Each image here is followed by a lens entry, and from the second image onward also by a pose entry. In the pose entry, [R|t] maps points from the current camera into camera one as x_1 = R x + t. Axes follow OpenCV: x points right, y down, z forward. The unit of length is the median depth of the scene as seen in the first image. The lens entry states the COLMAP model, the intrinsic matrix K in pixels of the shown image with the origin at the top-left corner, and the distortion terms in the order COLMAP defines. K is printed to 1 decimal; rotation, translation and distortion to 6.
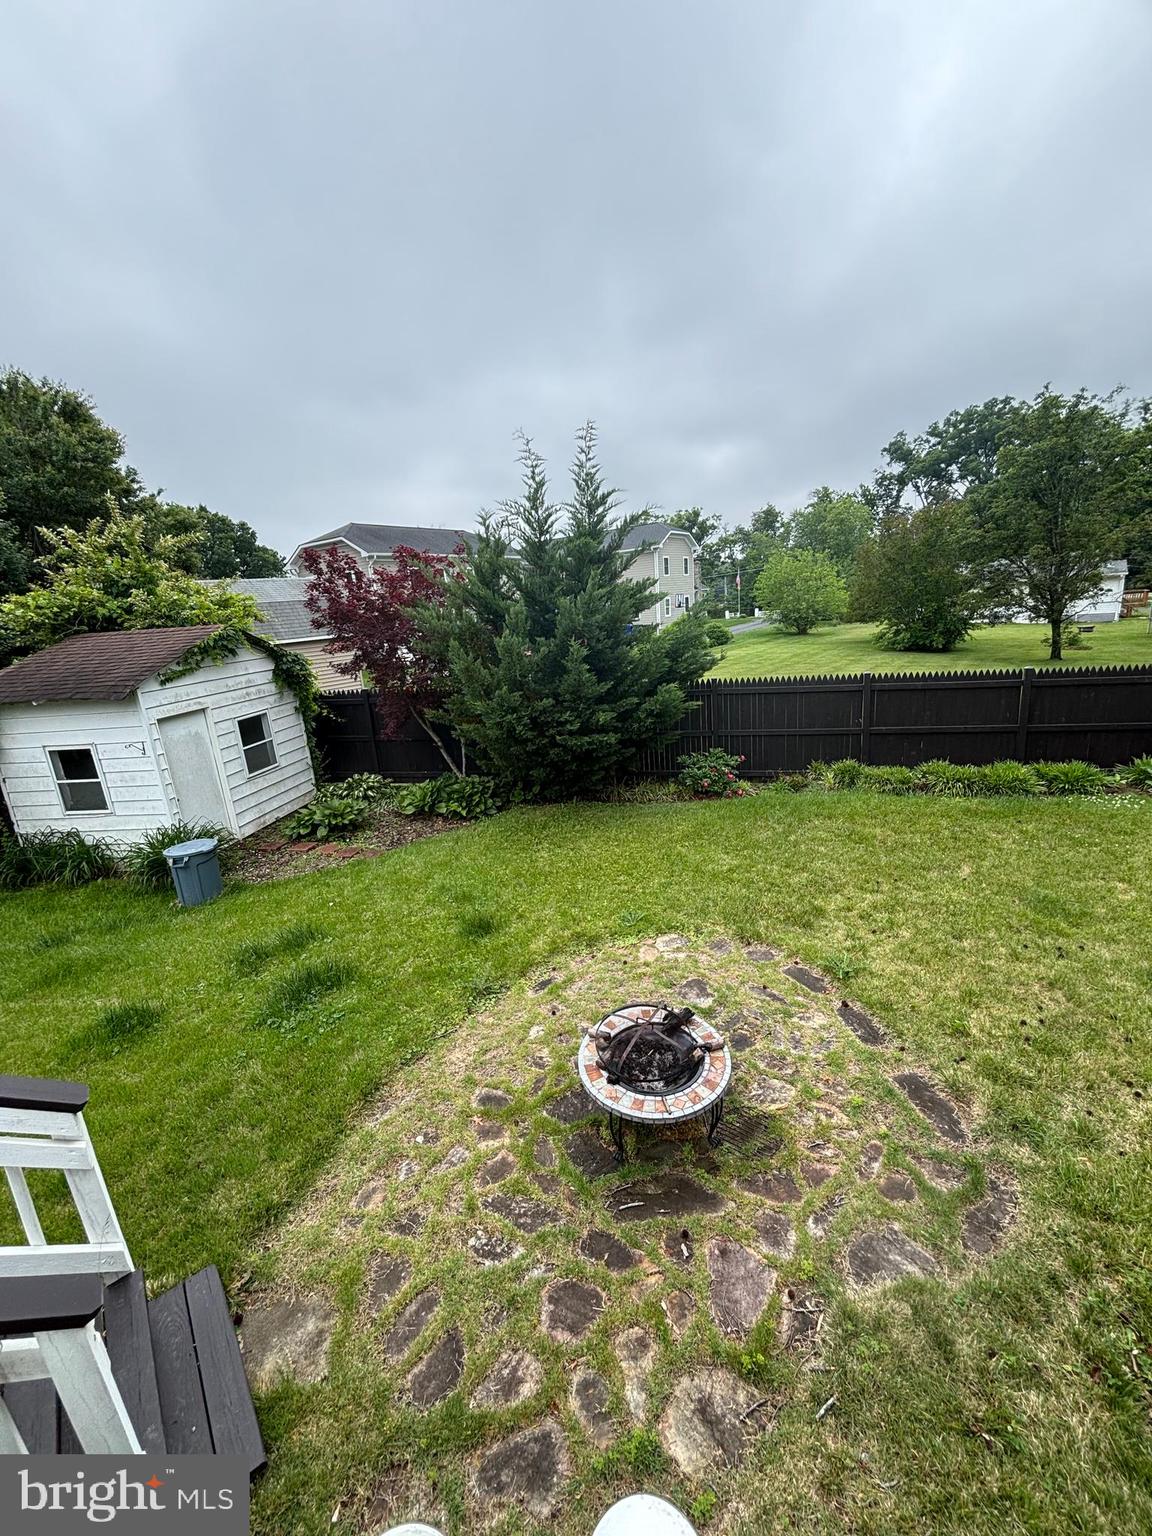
lens RADIAL K [[622.0, 0, 569.6], [0, 622.0, 769.0], [0, 0, 1]] dist [0.012872, 0.000034]
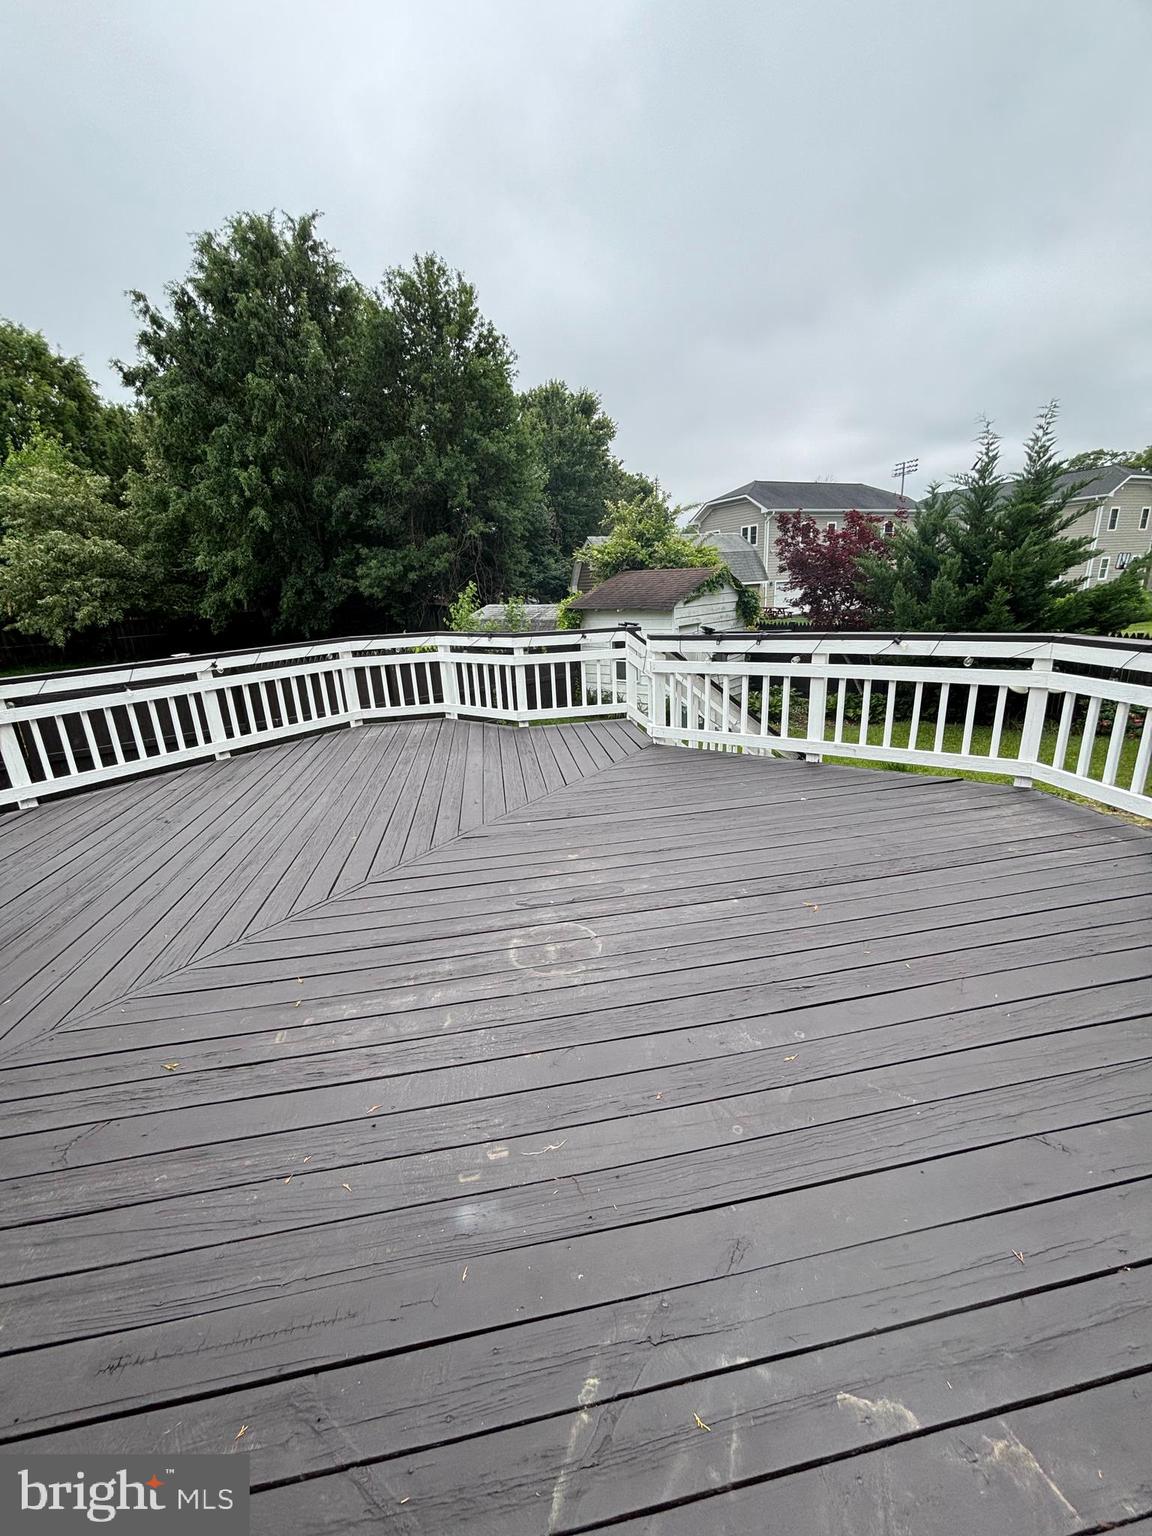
lens RADIAL K [[622.0, 0, 588.1], [0, 622.0, 760.3], [0, 0, 1]] dist [0.012872, 0.000034]
pose [[0.867589, 0.178106, -0.464293, -0.058105], [-0.152643, 0.983969, 0.092225, 0.132265], [0.473276, -0.009142, 0.880867, -0.458786]]
